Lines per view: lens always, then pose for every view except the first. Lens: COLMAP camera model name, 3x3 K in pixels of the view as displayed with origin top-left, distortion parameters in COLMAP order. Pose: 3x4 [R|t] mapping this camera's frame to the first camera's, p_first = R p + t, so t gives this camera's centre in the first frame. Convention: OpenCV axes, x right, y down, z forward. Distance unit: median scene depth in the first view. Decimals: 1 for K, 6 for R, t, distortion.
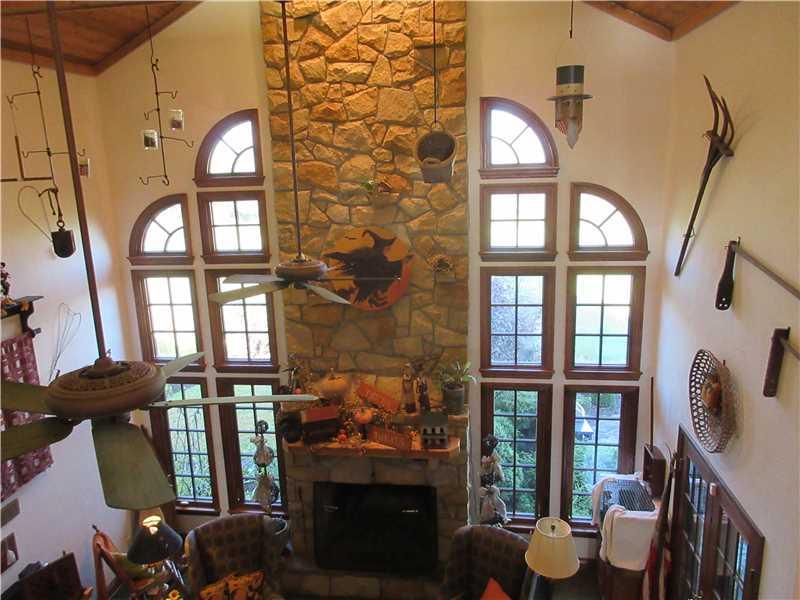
lens RADIAL K [[598.5, 0, 400.9], [0, 598.5, 299.4], [0, 0, 1]] dist [0.007432, 0.002210]
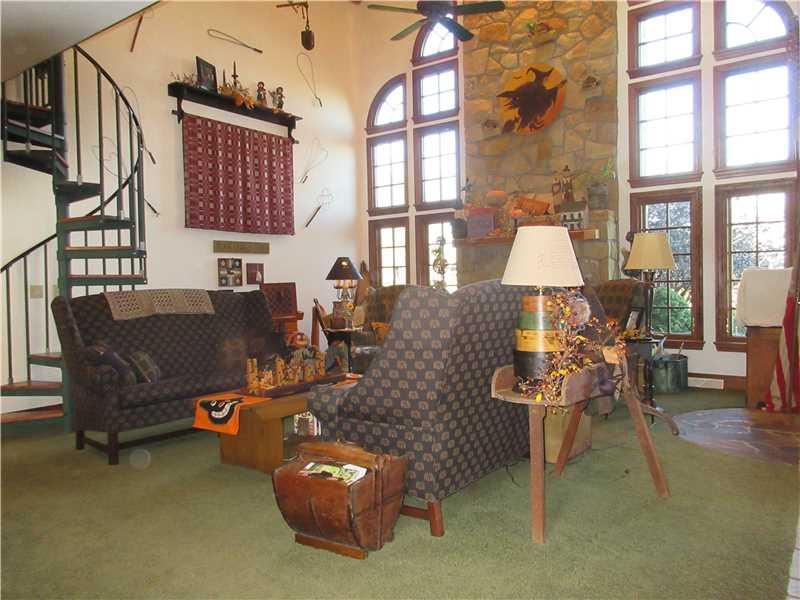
lens RADIAL K [[598.5, 0, 401.3], [0, 598.5, 300.1], [0, 0, 1]] dist [0.007432, 0.002210]
pose [[0.885455, 0.022018, -0.464203, 0.283884], [-0.108907, 0.980893, -0.161210, 0.565874], [0.451783, 0.193299, 0.870935, -0.091901]]
